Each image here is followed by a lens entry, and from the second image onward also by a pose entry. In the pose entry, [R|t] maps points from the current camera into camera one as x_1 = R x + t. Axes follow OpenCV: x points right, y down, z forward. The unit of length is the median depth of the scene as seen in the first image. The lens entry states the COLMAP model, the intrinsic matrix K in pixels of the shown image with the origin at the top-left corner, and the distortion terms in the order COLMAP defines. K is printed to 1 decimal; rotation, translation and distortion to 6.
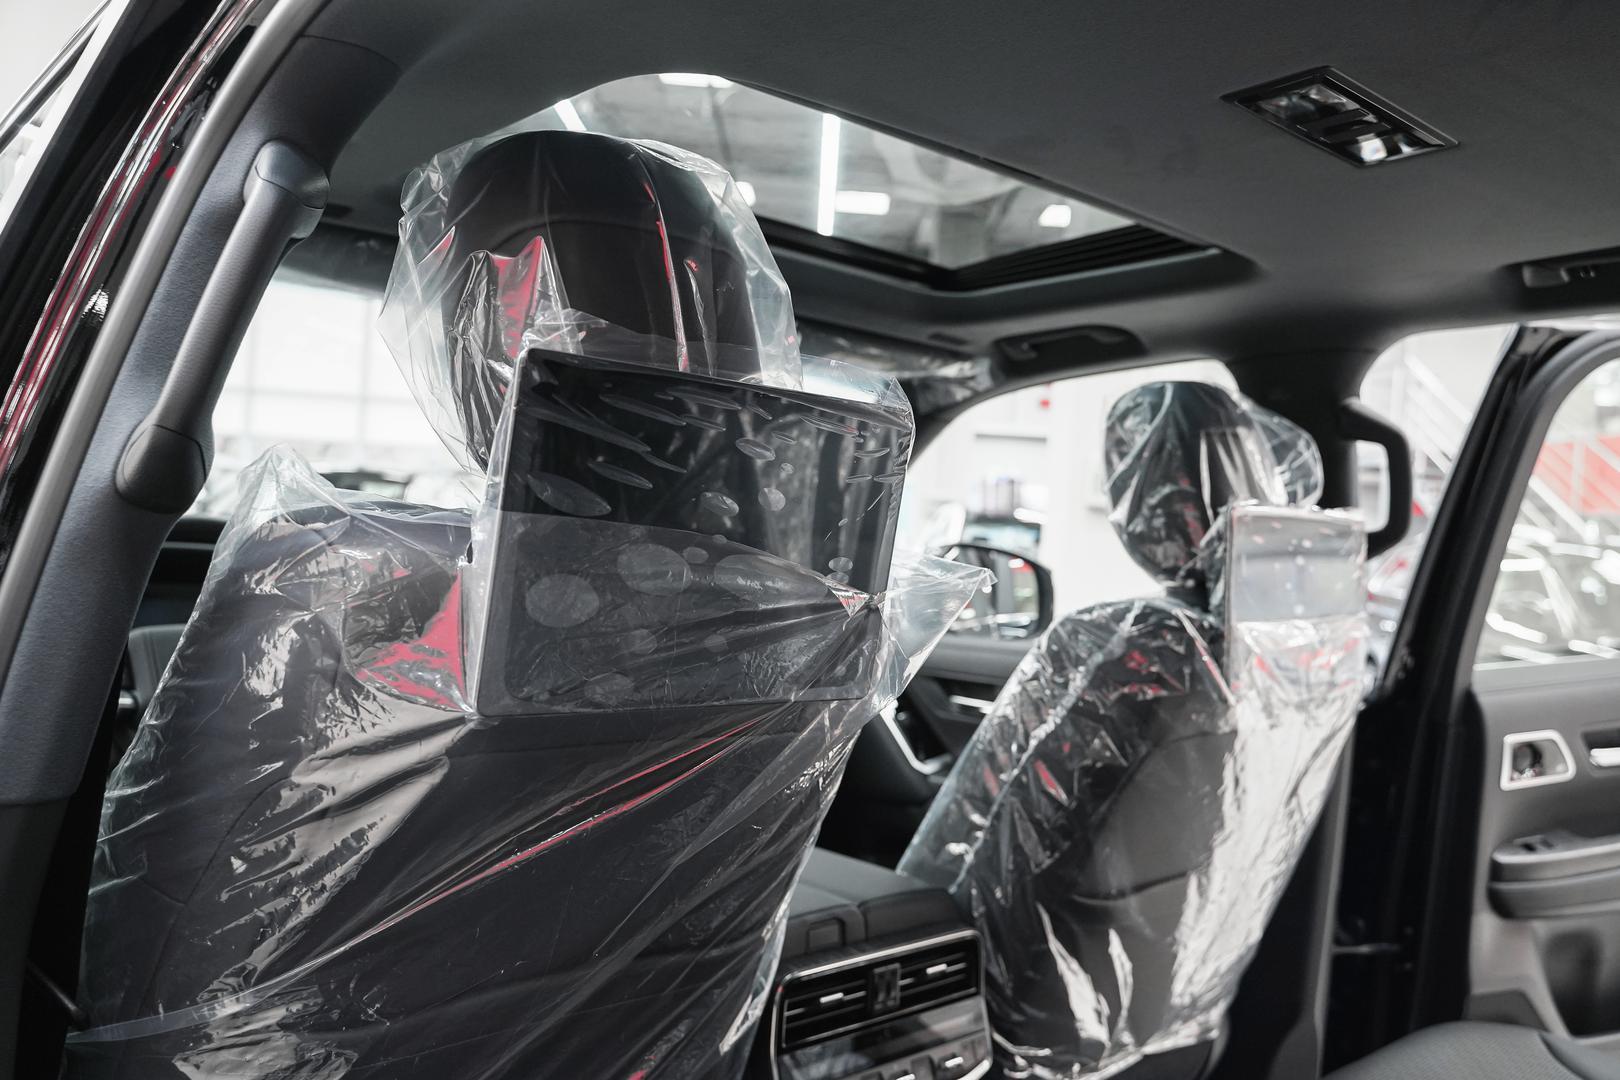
lens RADIAL K [[1291.5, 0, 810.0], [0, 1291.5, 540.0], [0, 0, 1]] dist [-0.017747, 0.011345]
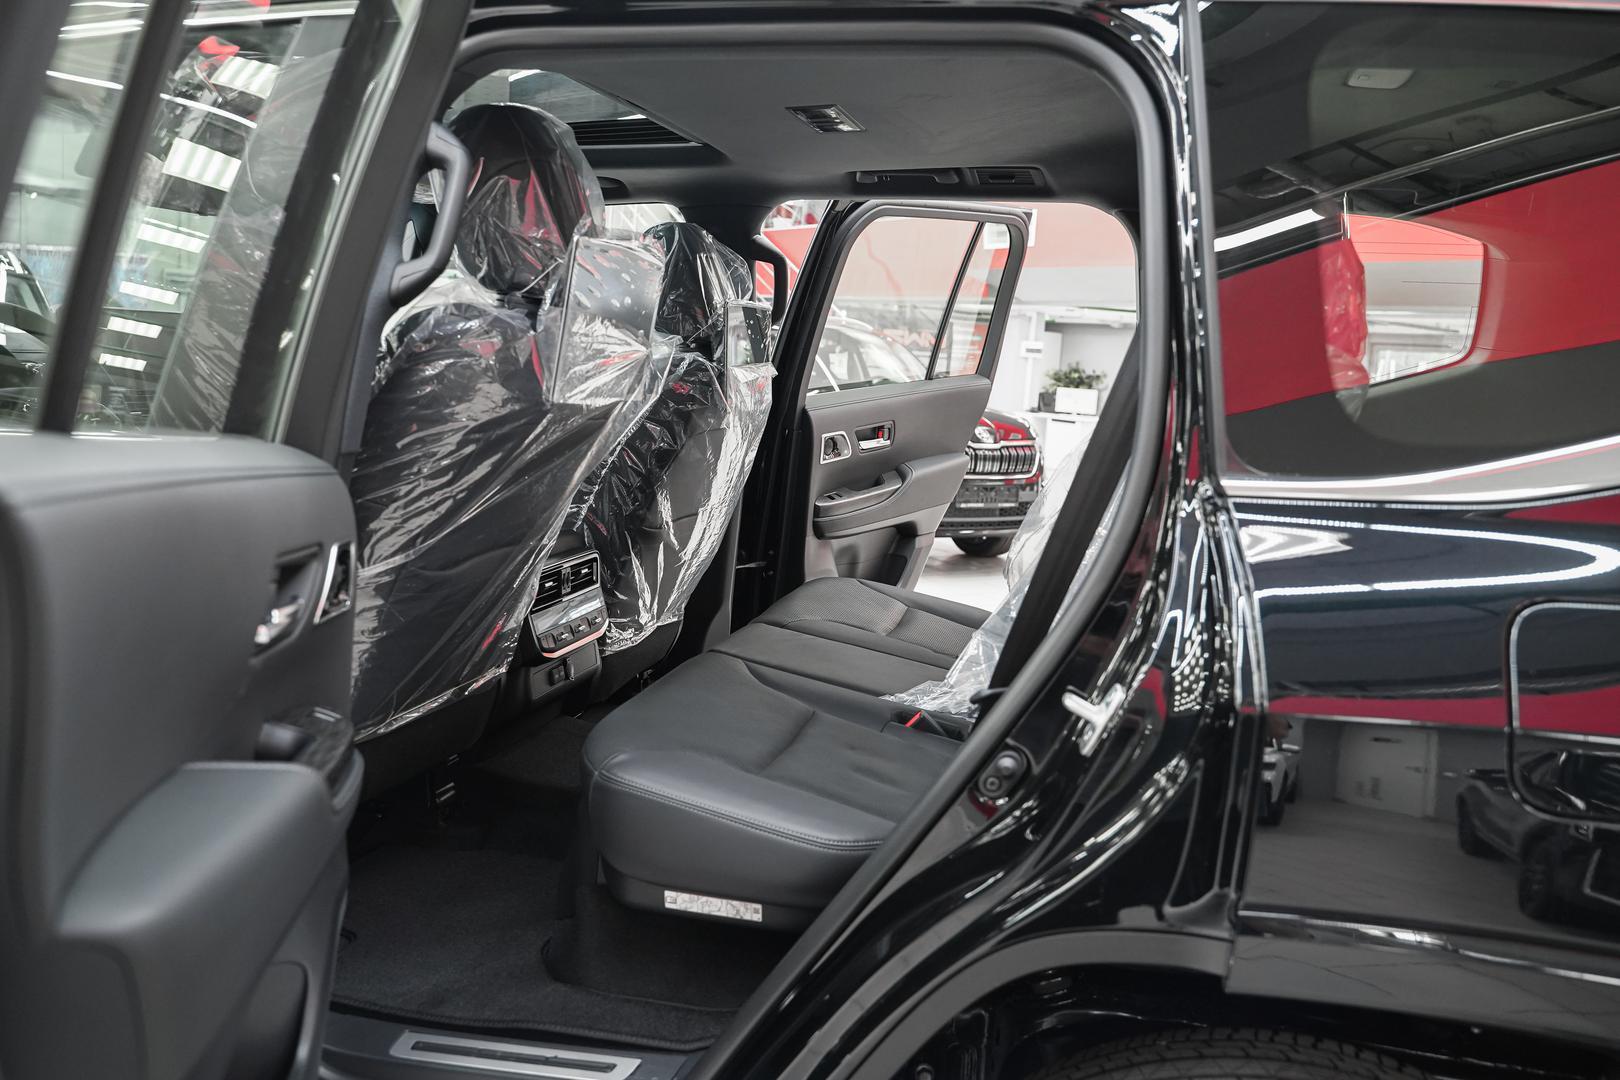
lens RADIAL K [[1291.5, 0, 810.0], [0, 1291.5, 540.0], [0, 0, 1]] dist [-0.017747, 0.011345]
pose [[0.826678, -0.092143, 0.555079, -0.594060], [-0.005580, 0.985109, 0.171838, -0.008468], [-0.562647, -0.145152, 0.813855, -0.565947]]
